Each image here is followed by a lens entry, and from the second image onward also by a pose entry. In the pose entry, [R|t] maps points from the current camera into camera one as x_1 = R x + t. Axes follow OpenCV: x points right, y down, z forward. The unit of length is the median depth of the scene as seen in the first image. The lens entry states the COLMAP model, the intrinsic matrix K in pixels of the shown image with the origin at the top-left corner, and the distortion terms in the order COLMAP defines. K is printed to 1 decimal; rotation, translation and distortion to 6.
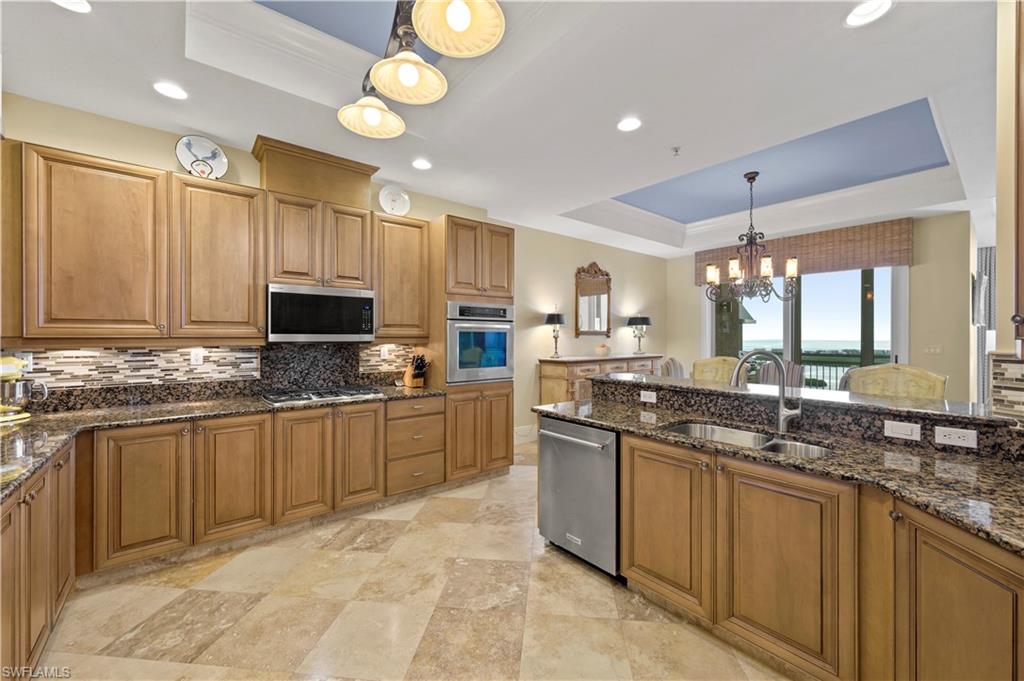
lens RADIAL K [[405.2, 0, 512.7], [0, 405.2, 337.0], [0, 0, 1]] dist [0.000149, 0.000003]
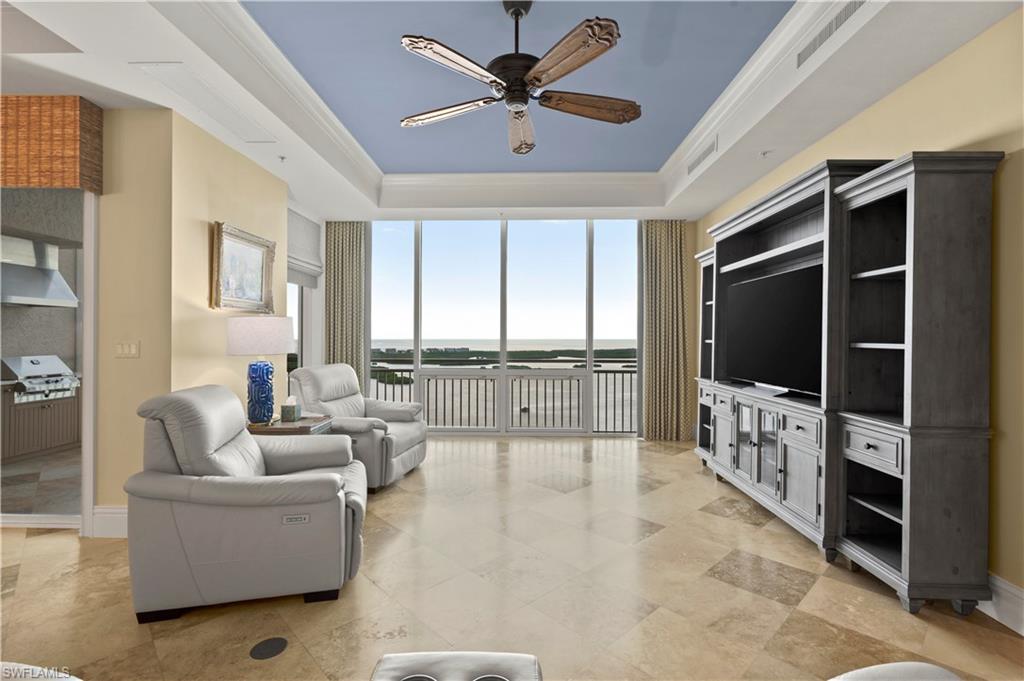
lens RADIAL K [[470.1, 0, 512.3], [0, 470.1, 335.9], [0, 0, 1]] dist [0.002752, 0.000246]
pose [[0.647641, 0.000617, 0.761946, 1.512098], [0.000533, 0.999999, -0.001262, 0.023865], [-0.761946, 0.001223, 0.647640, 0.311706]]
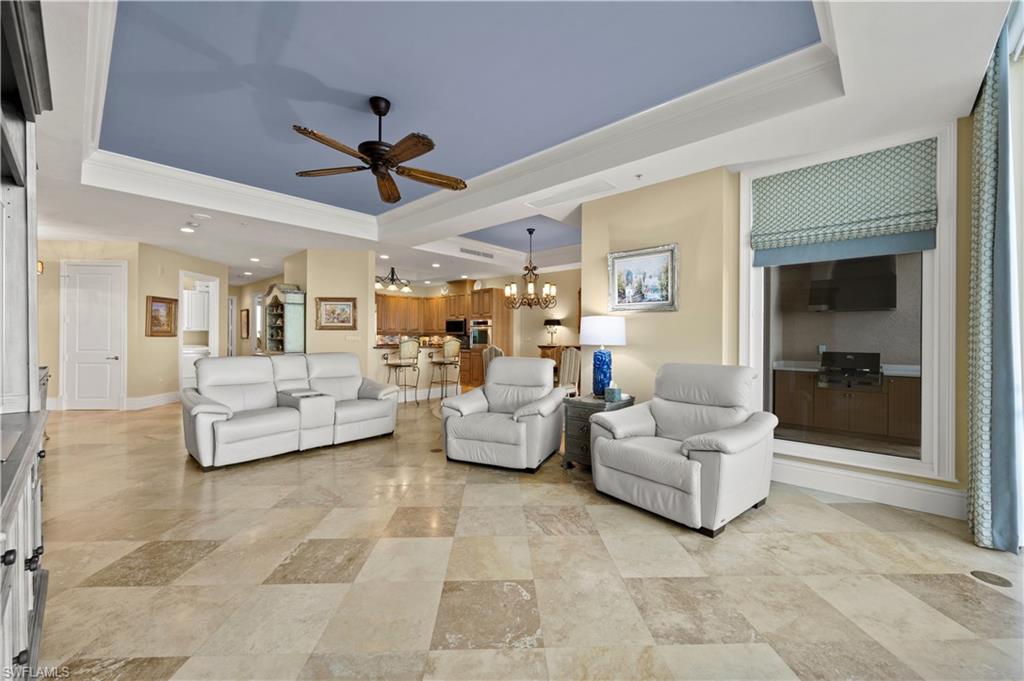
lens RADIAL K [[405.2, 0, 512.7], [0, 405.2, 337.0], [0, 0, 1]] dist [0.000149, 0.000003]
pose [[0.140676, -0.003092, -0.990051, 3.414001], [-0.008359, 0.999956, -0.004311, 0.051280], [0.990020, 0.008883, 0.140644, 1.108599]]
